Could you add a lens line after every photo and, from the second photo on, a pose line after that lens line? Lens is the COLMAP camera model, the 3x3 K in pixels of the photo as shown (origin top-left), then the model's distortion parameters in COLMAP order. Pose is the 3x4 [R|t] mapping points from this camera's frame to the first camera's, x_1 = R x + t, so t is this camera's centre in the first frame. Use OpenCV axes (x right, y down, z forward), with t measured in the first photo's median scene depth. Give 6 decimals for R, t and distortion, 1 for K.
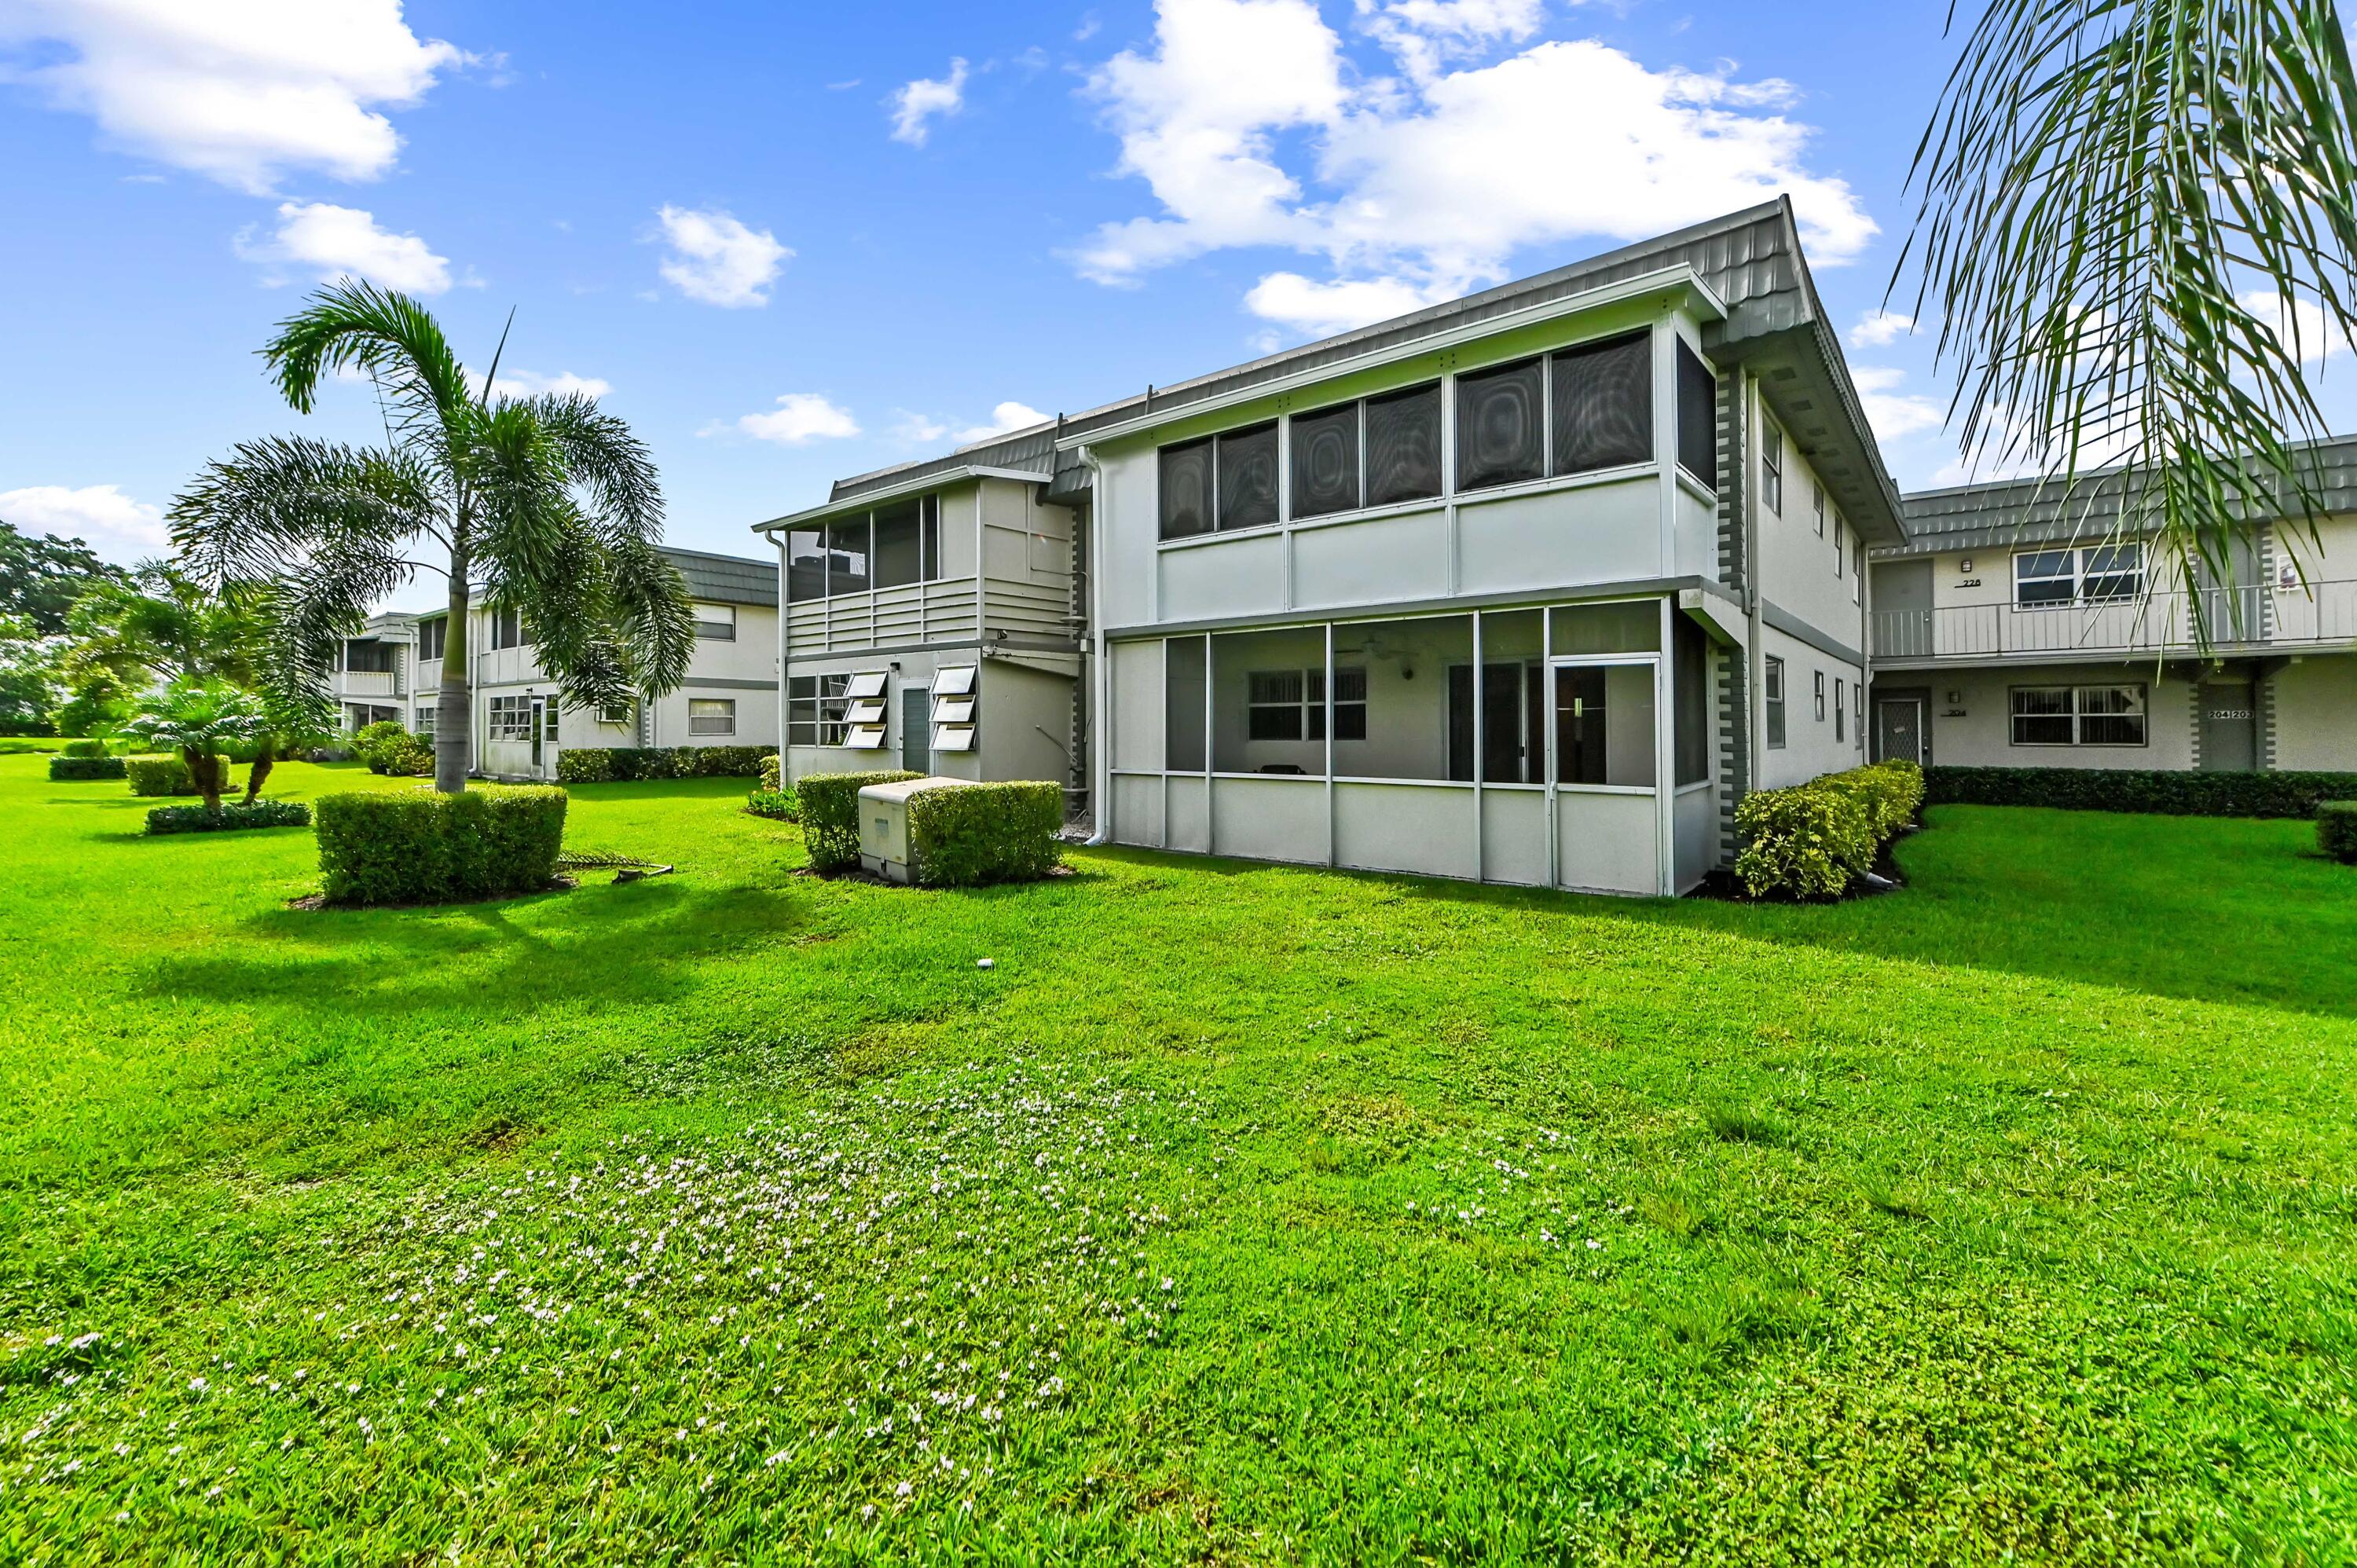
lens RADIAL K [[956.1, 0, 1199.3], [0, 956.1, 721.9], [0, 0, 1]] dist [0.019774, -0.000010]
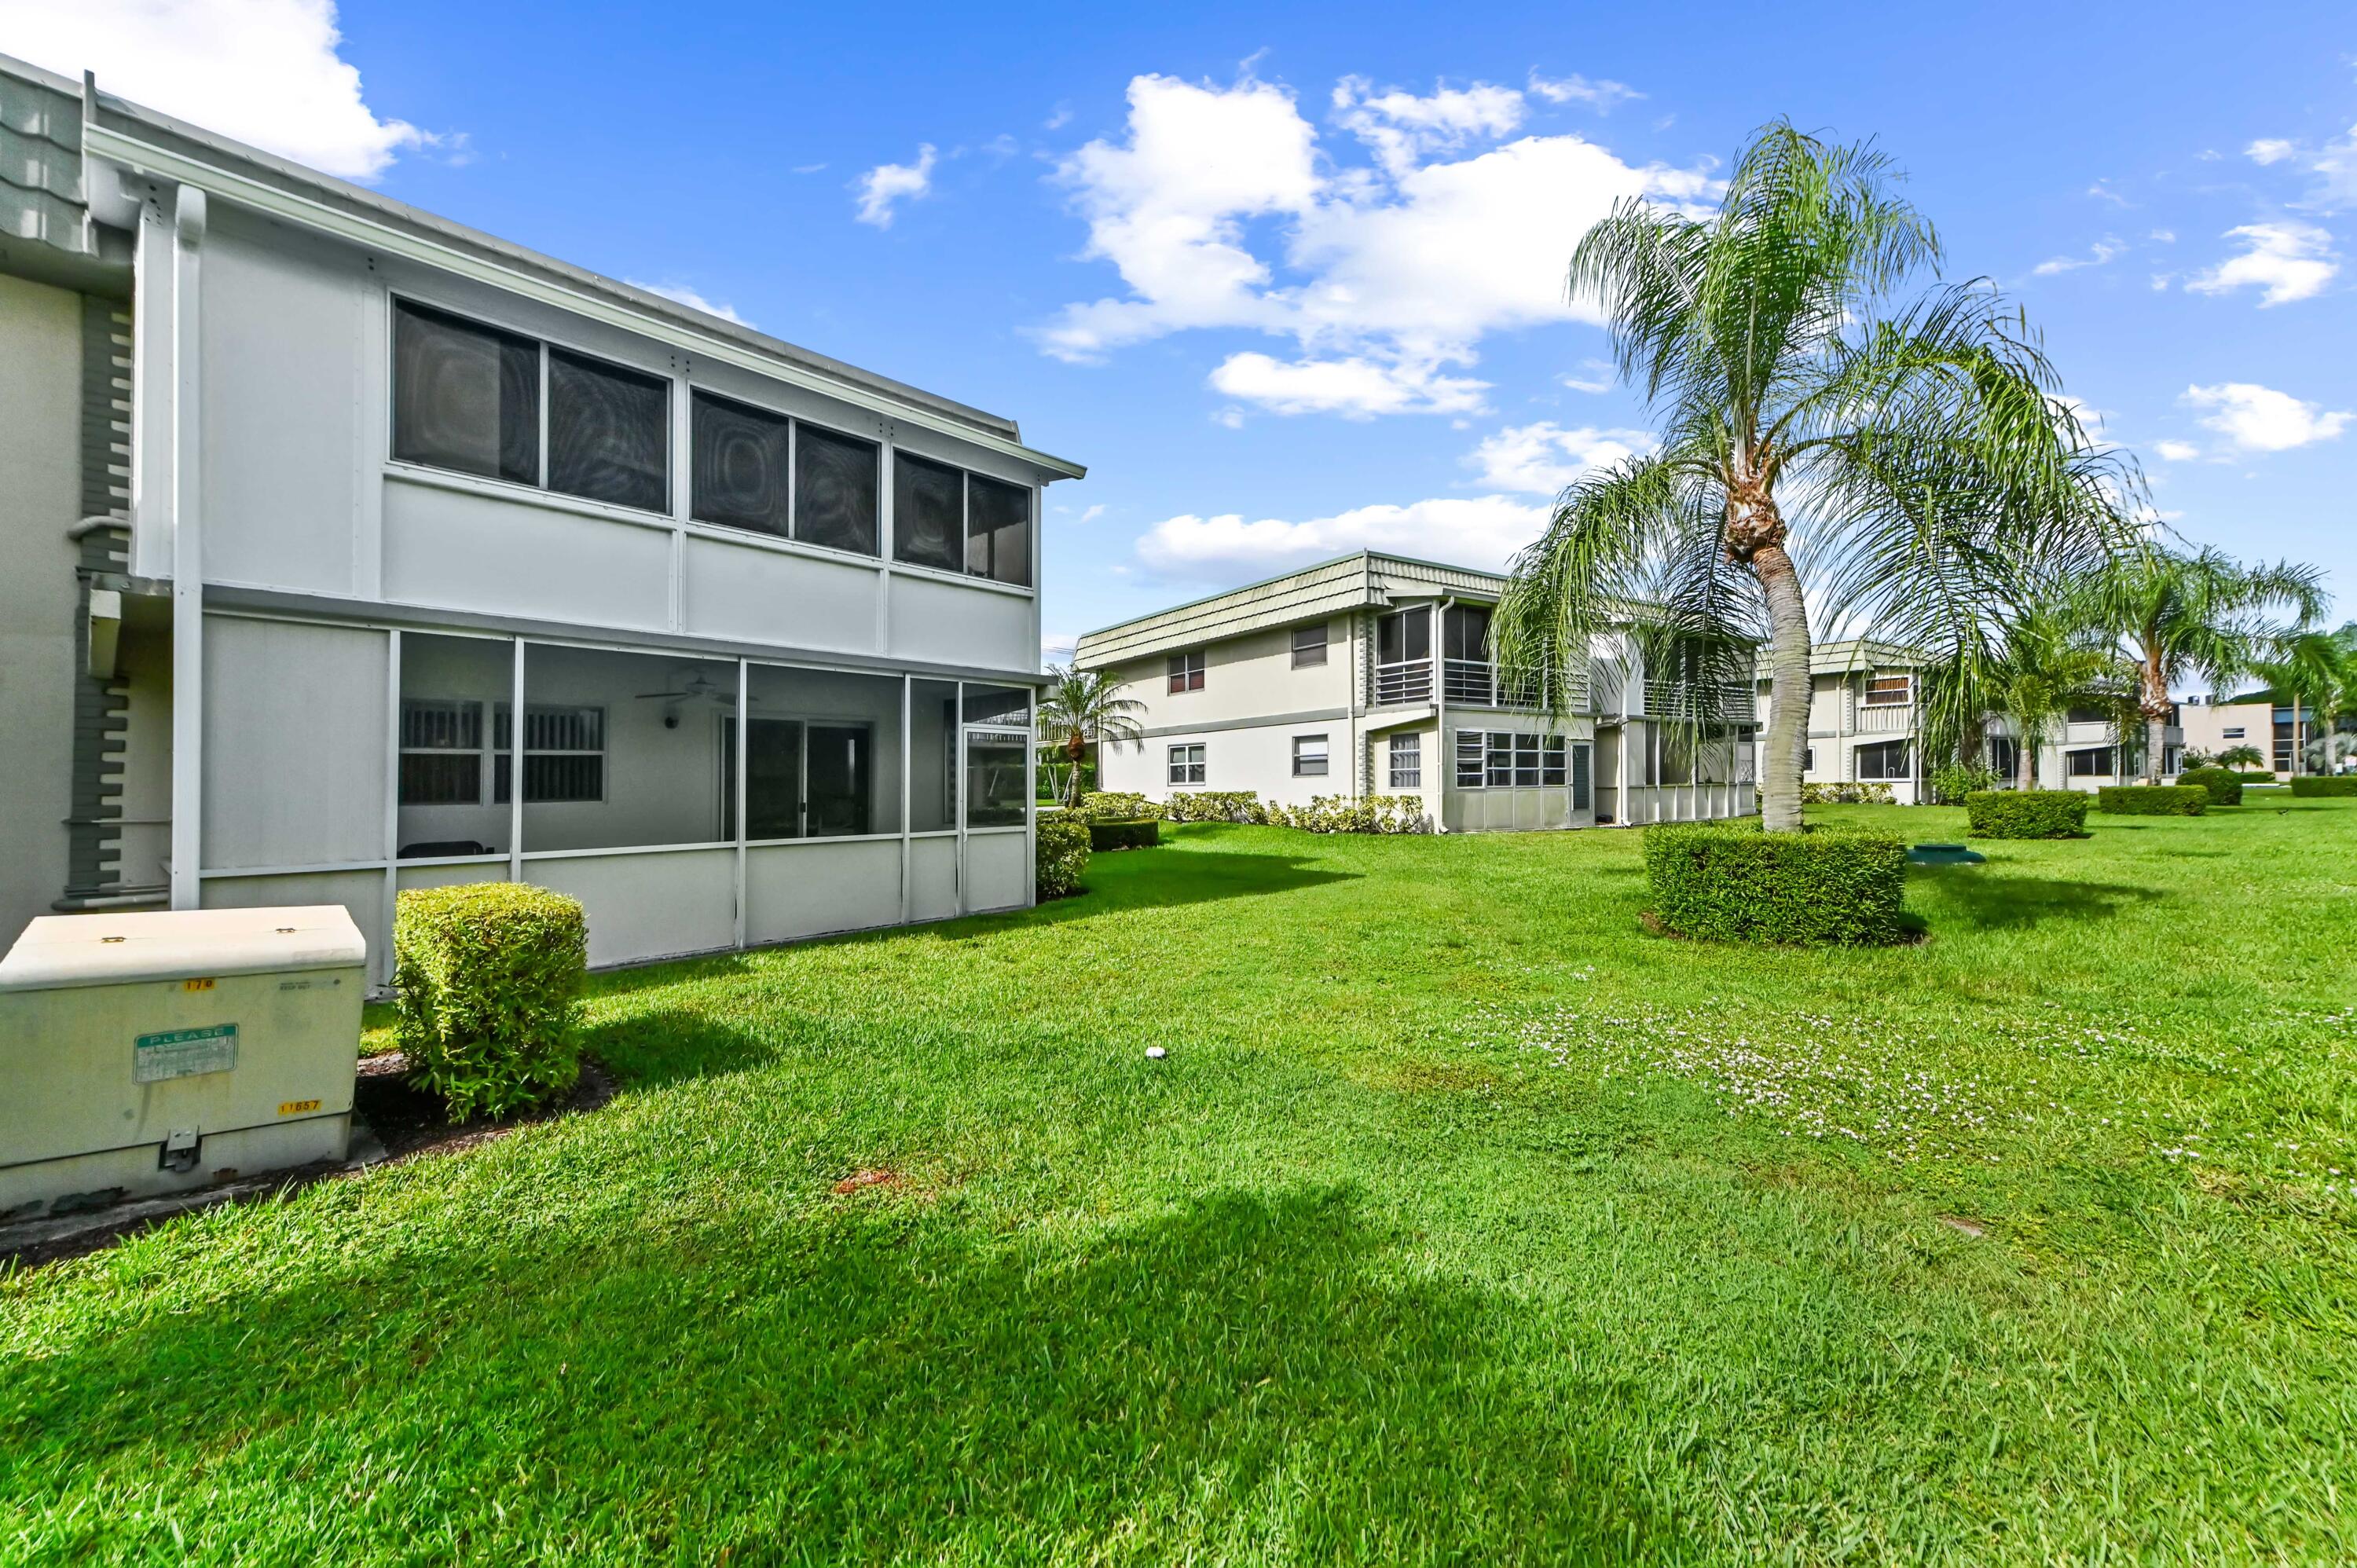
lens RADIAL K [[949.2, 0, 1183.1], [0, 949.2, 750.4], [0, 0, 1]] dist [0.013410, 0.000125]
pose [[0.018249, 0.029065, 0.999411, -0.618481], [-0.000735, 0.999578, -0.029056, 0.000803], [-0.999833, -0.000205, 0.018263, 0.536941]]
